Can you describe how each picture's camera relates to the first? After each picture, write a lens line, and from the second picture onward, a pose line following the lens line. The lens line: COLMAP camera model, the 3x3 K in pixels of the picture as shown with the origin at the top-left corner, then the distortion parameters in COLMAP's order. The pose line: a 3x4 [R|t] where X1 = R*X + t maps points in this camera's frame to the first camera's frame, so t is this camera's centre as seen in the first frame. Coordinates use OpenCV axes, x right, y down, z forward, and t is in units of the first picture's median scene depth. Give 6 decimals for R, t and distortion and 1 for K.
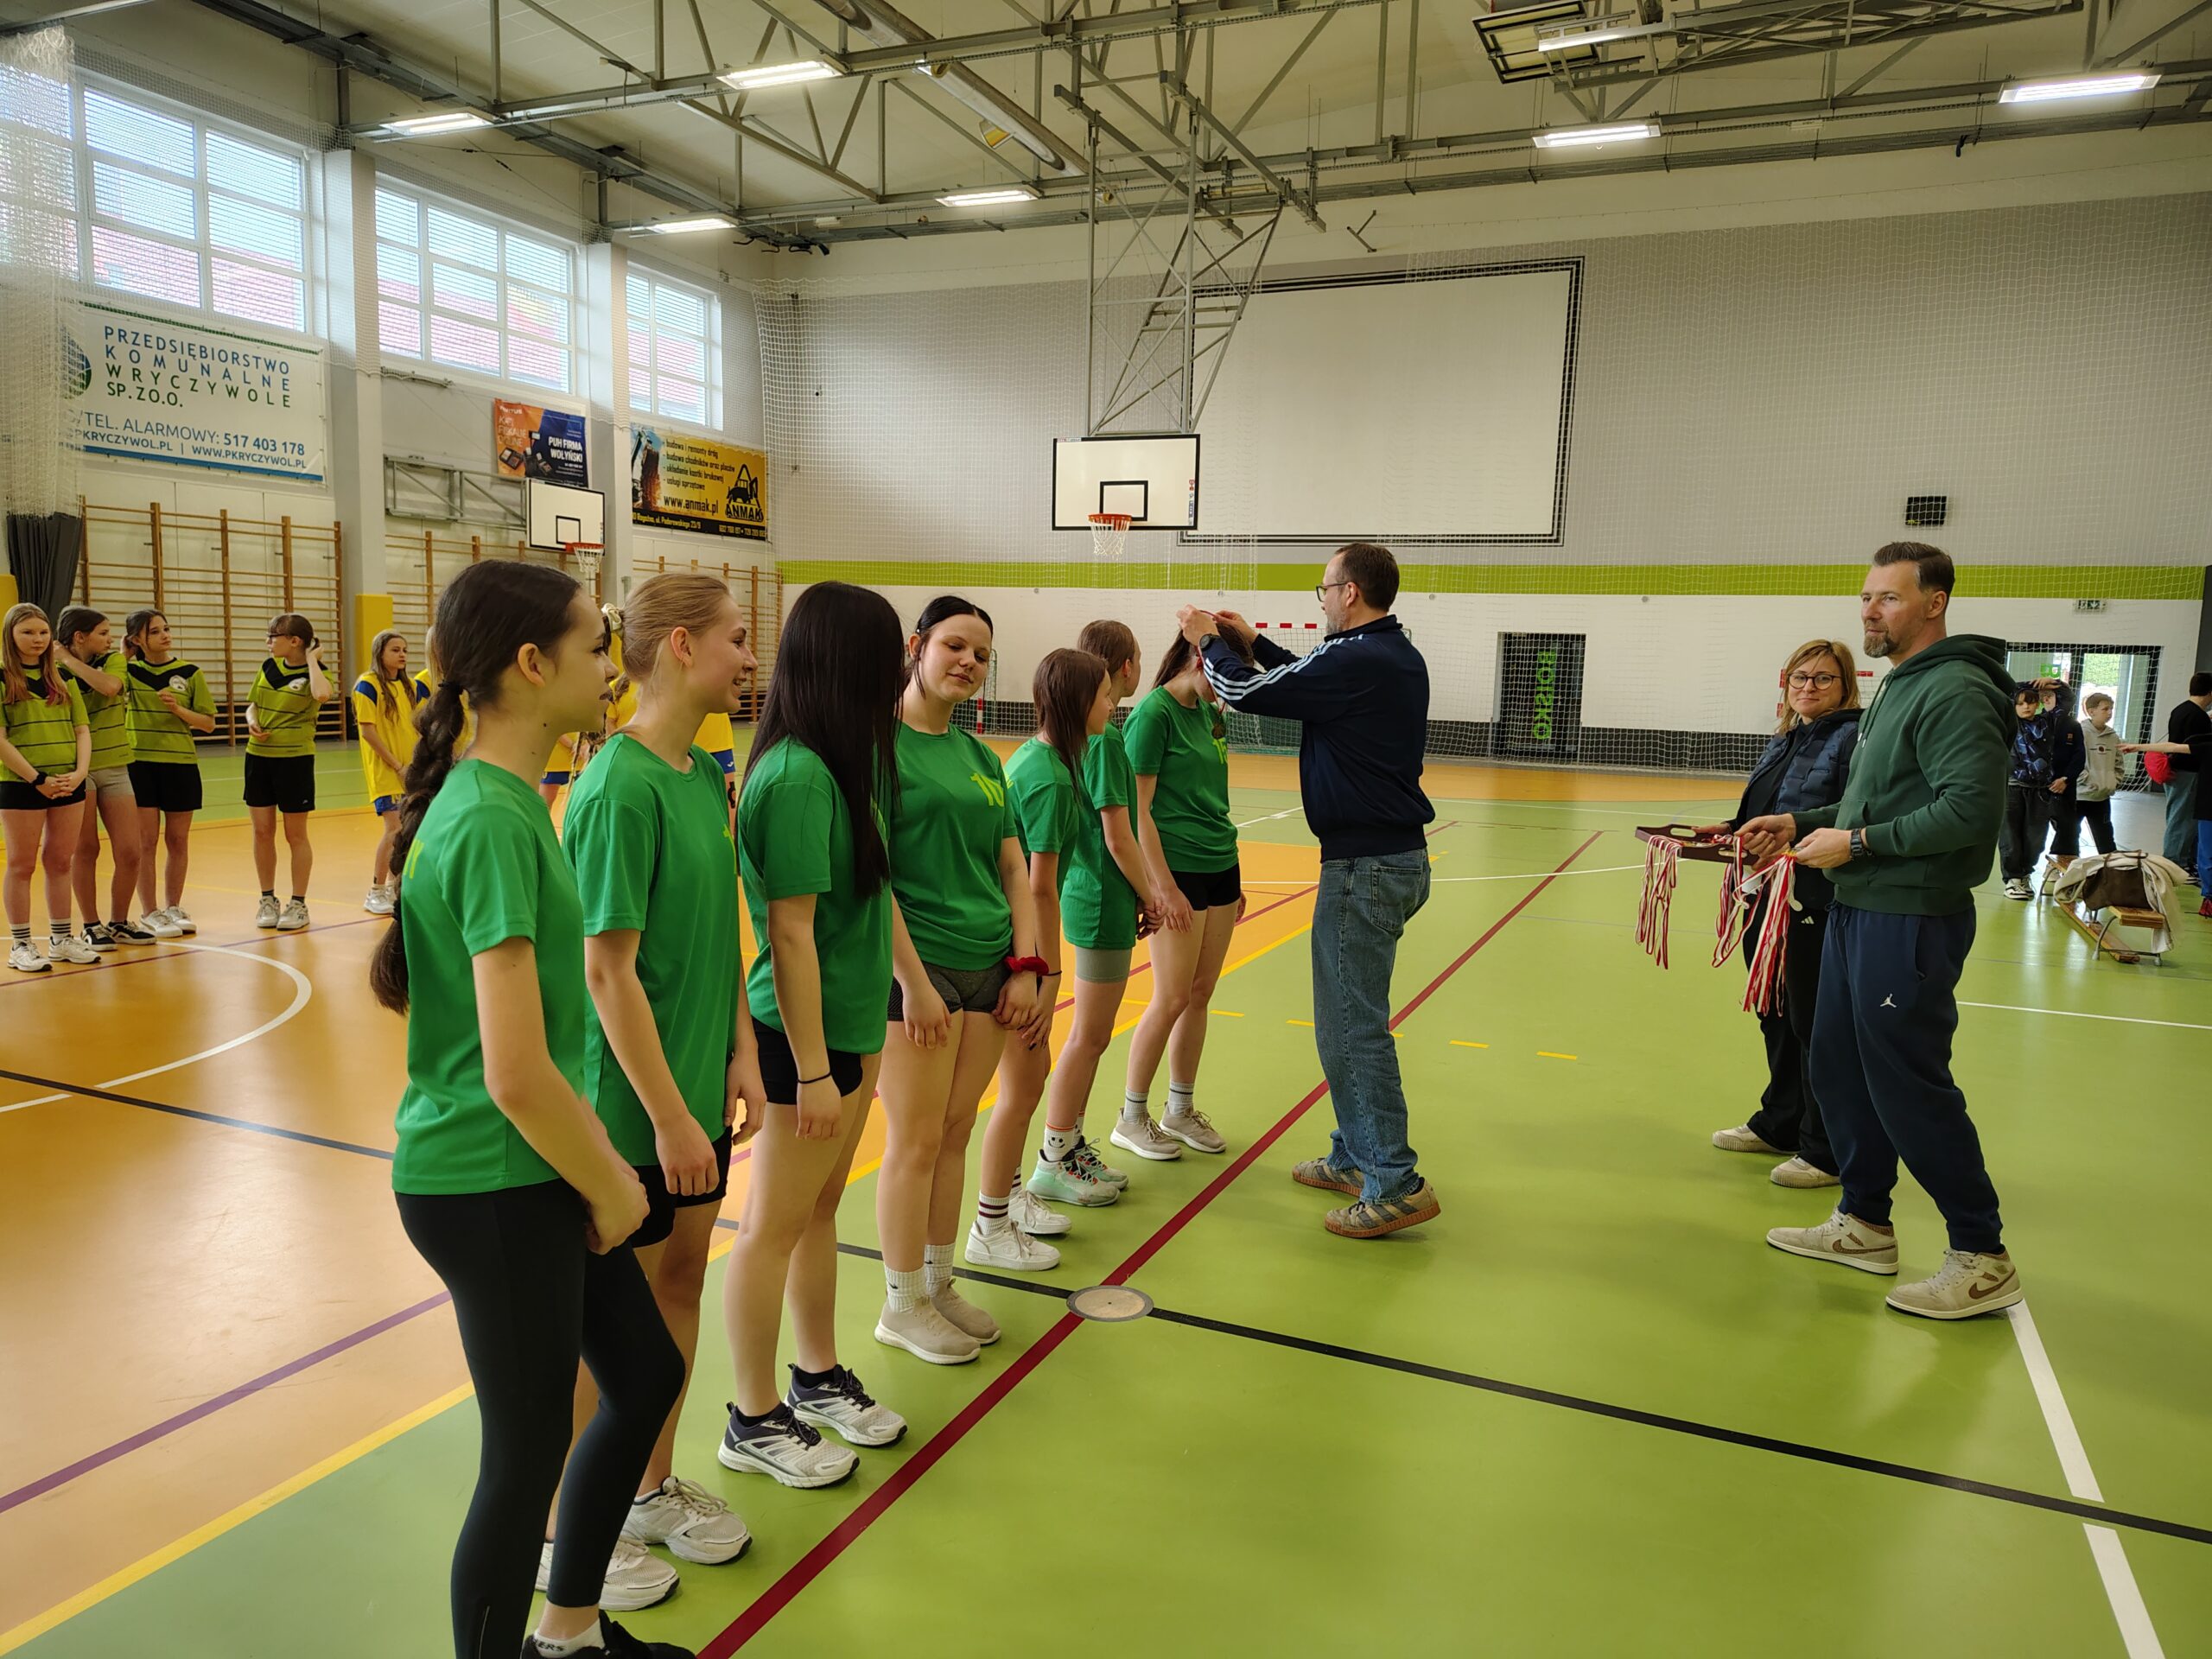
lens RADIAL K [[1517.7, 0, 1111.0], [0, 1517.7, 838.4], [0, 0, 1]] dist [0.044279, -0.056441]
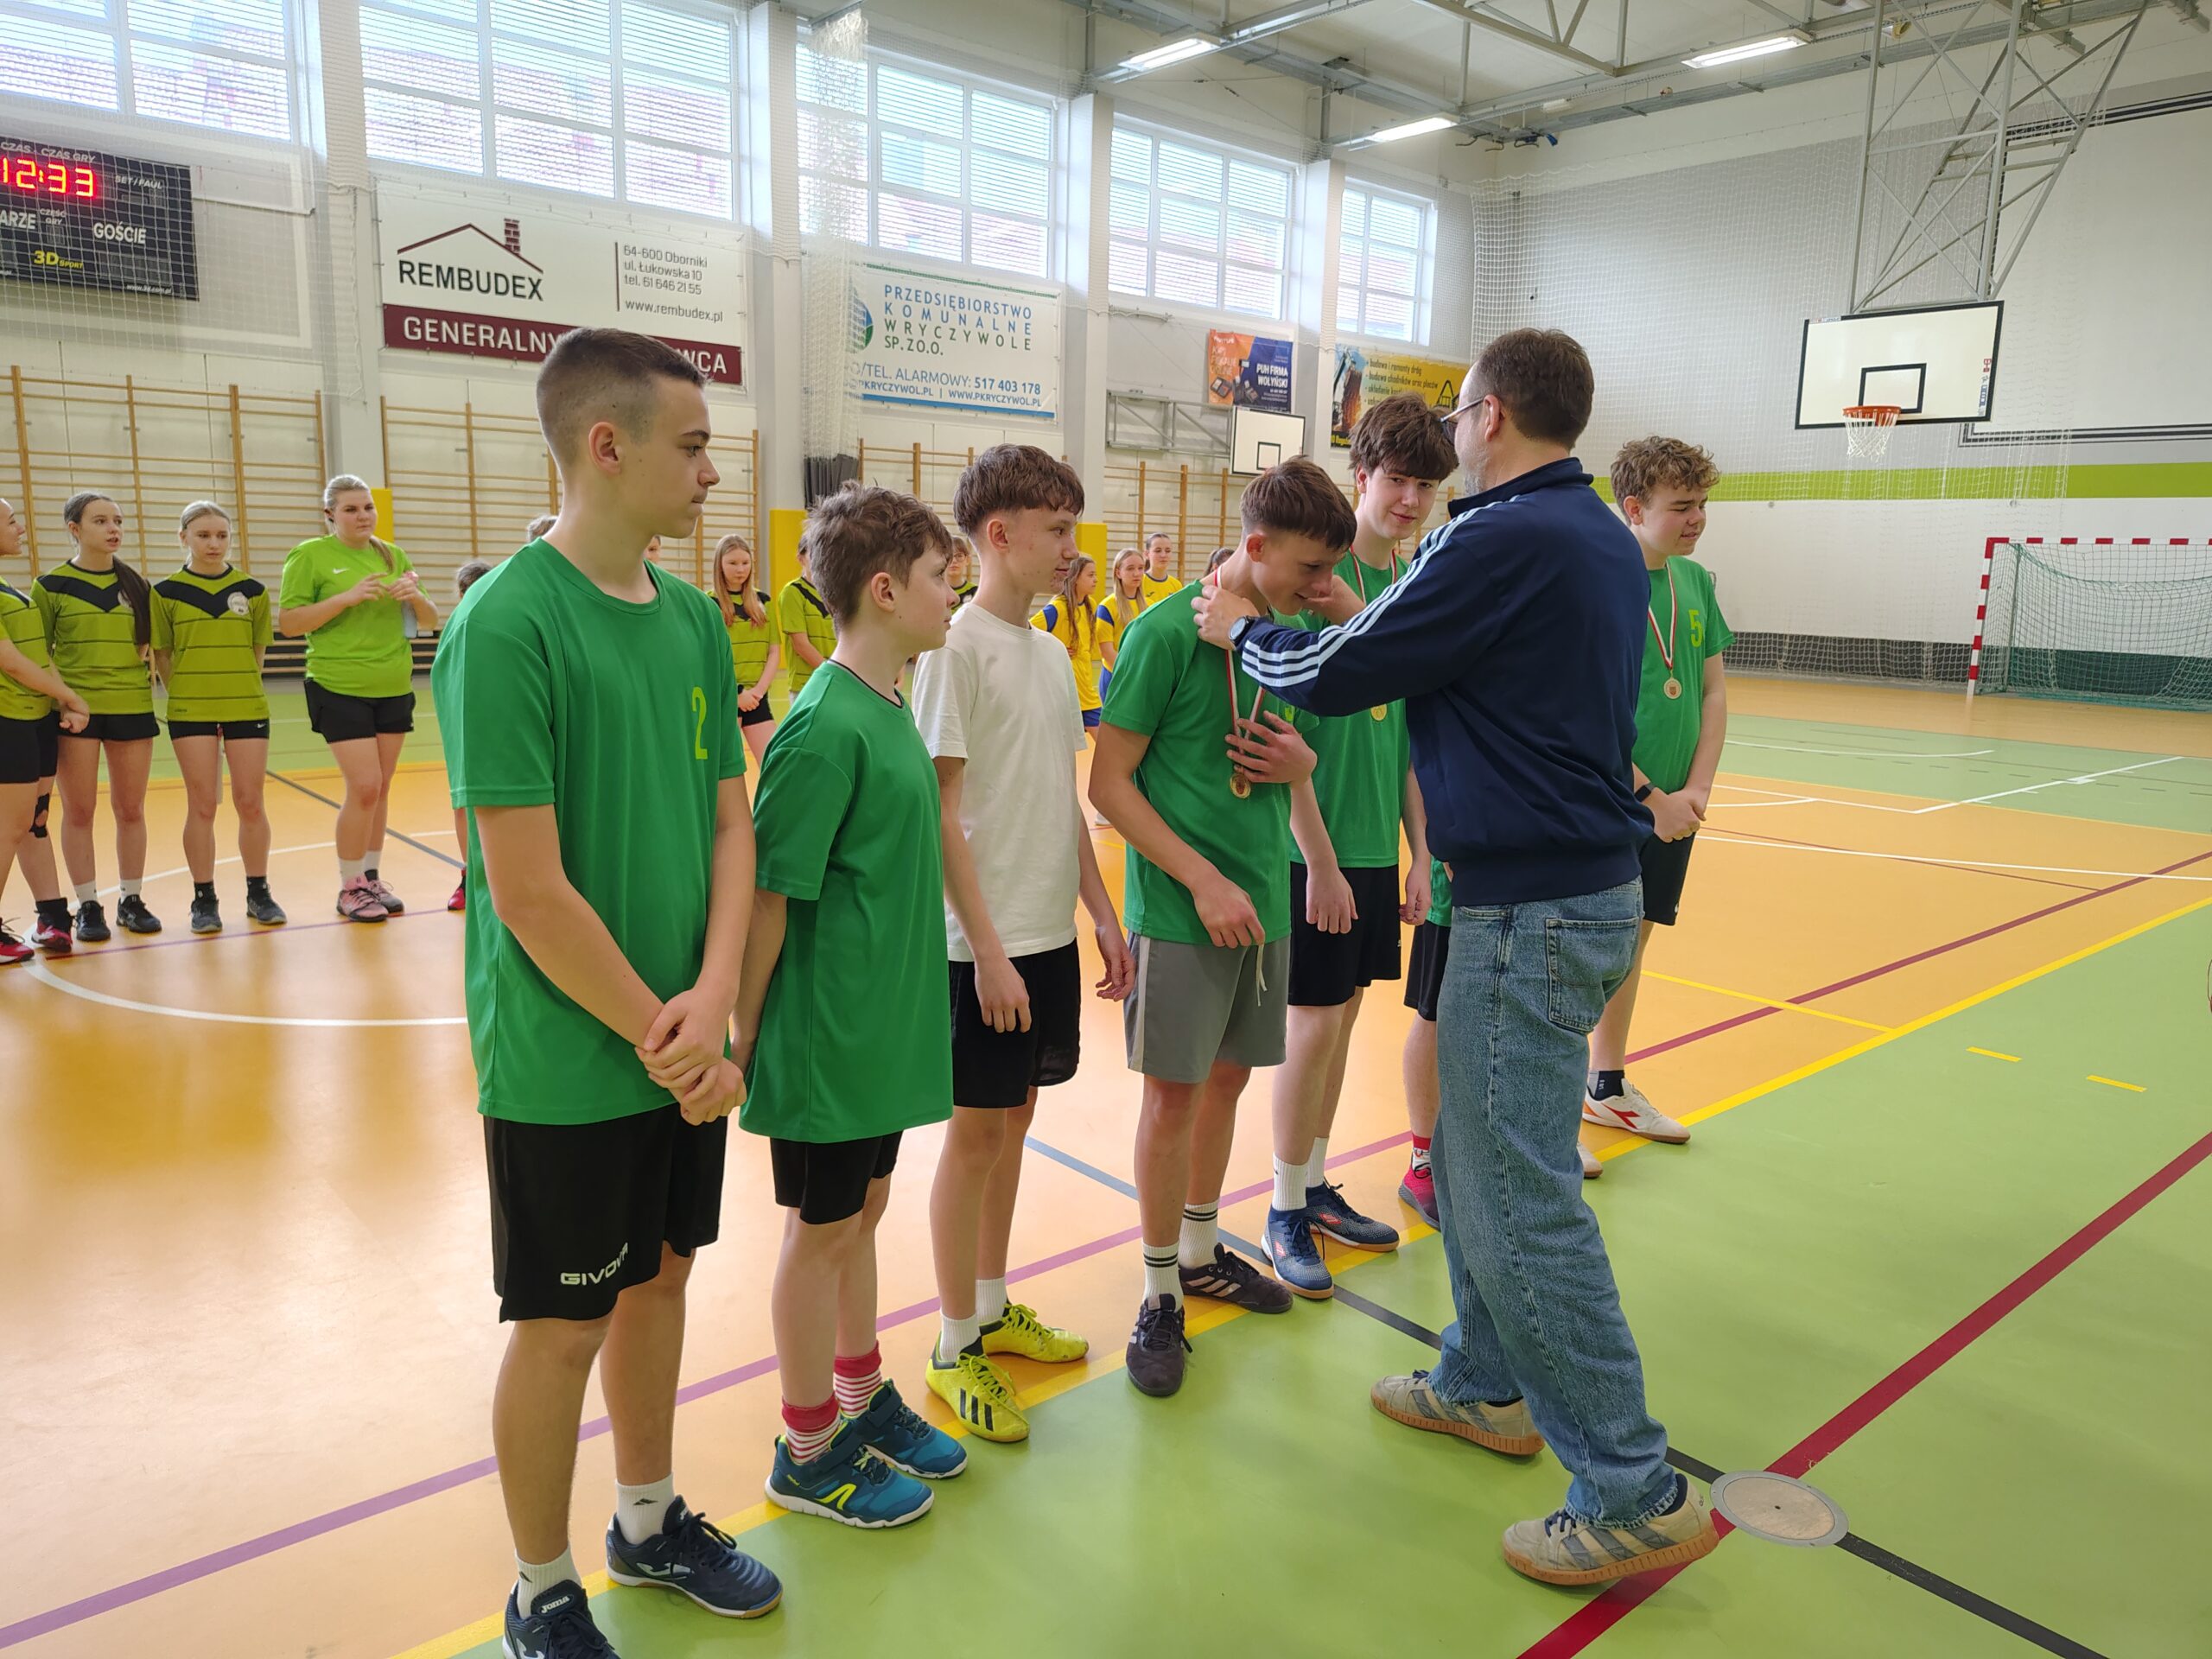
lens RADIAL K [[1517.7, 0, 1106.4], [0, 1517.7, 842.8], [0, 0, 1]] dist [0.044279, -0.056441]
pose [[0.899375, 0.073717, -0.430918, 0.001144], [-0.052466, 0.996757, 0.061013, -0.002899], [0.434019, -0.032265, 0.900326, 0.043374]]
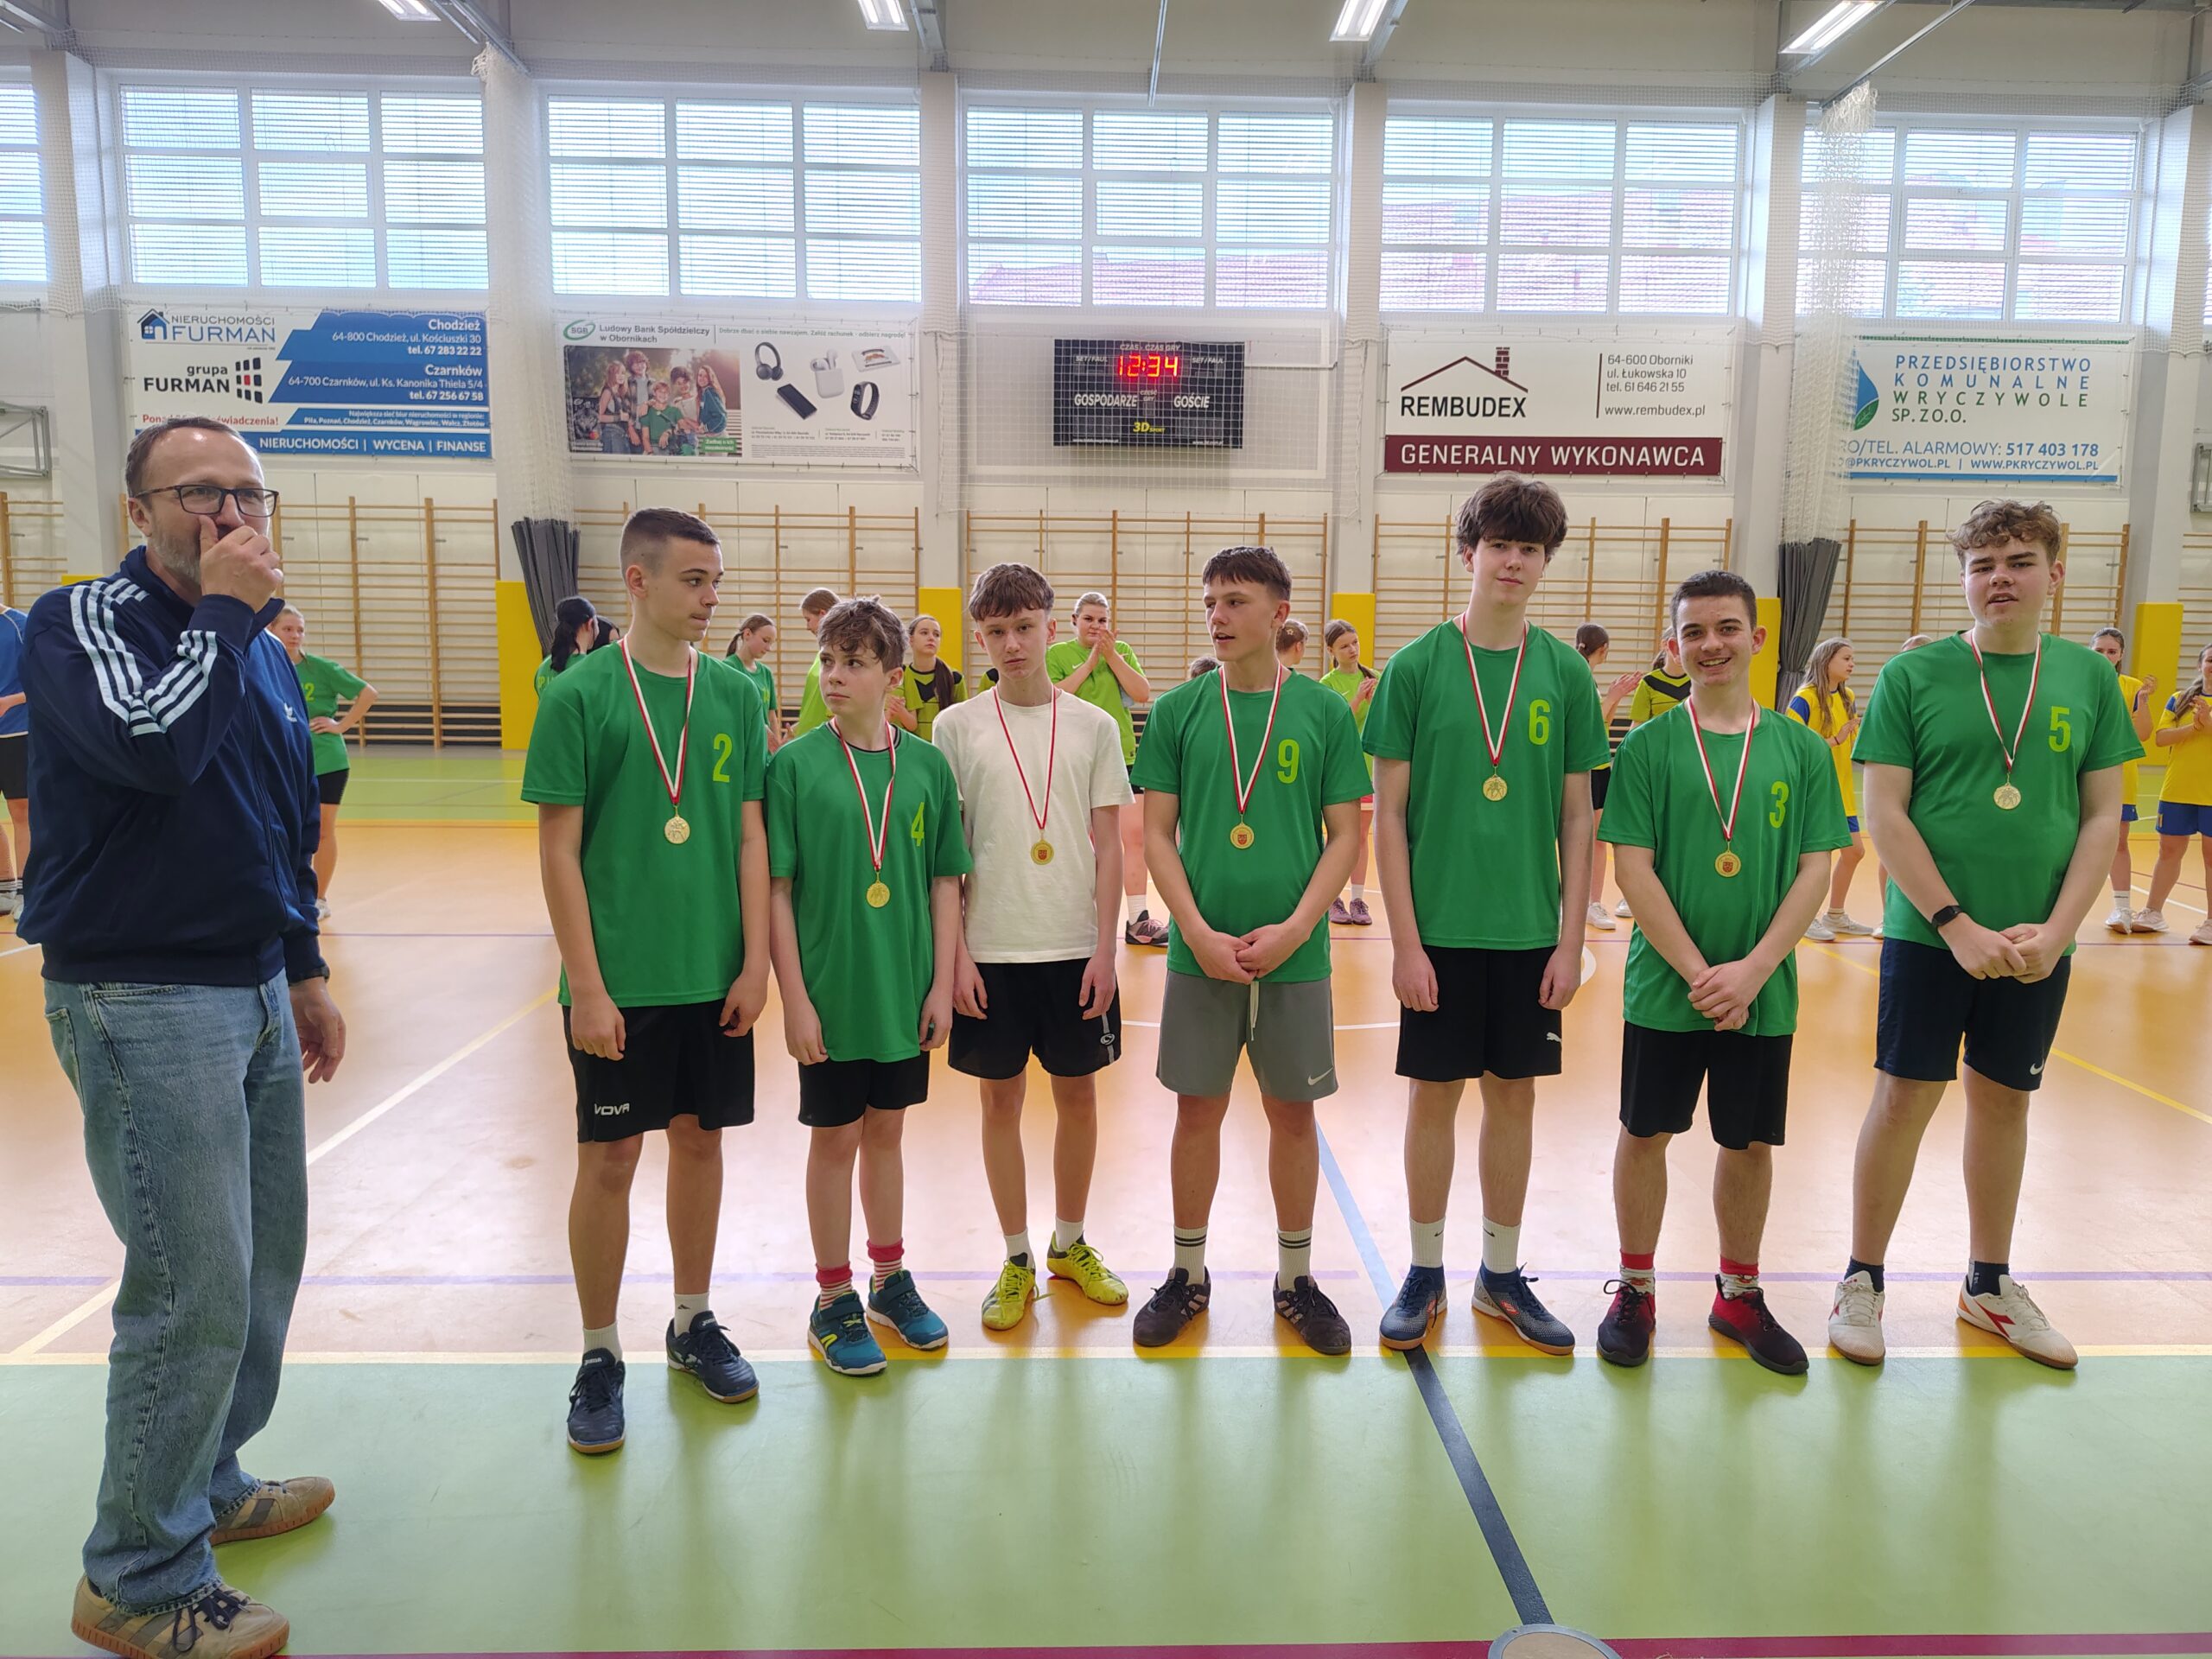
lens RADIAL K [[1517.7, 0, 1123.2], [0, 1517.7, 816.6], [0, 0, 1]] dist [0.044279, -0.056441]
pose [[0.426198, 0.084454, -0.900679, 0.074315], [-0.109050, 0.993169, 0.041525, -0.007315], [0.898033, 0.080521, 0.432496, 0.087193]]
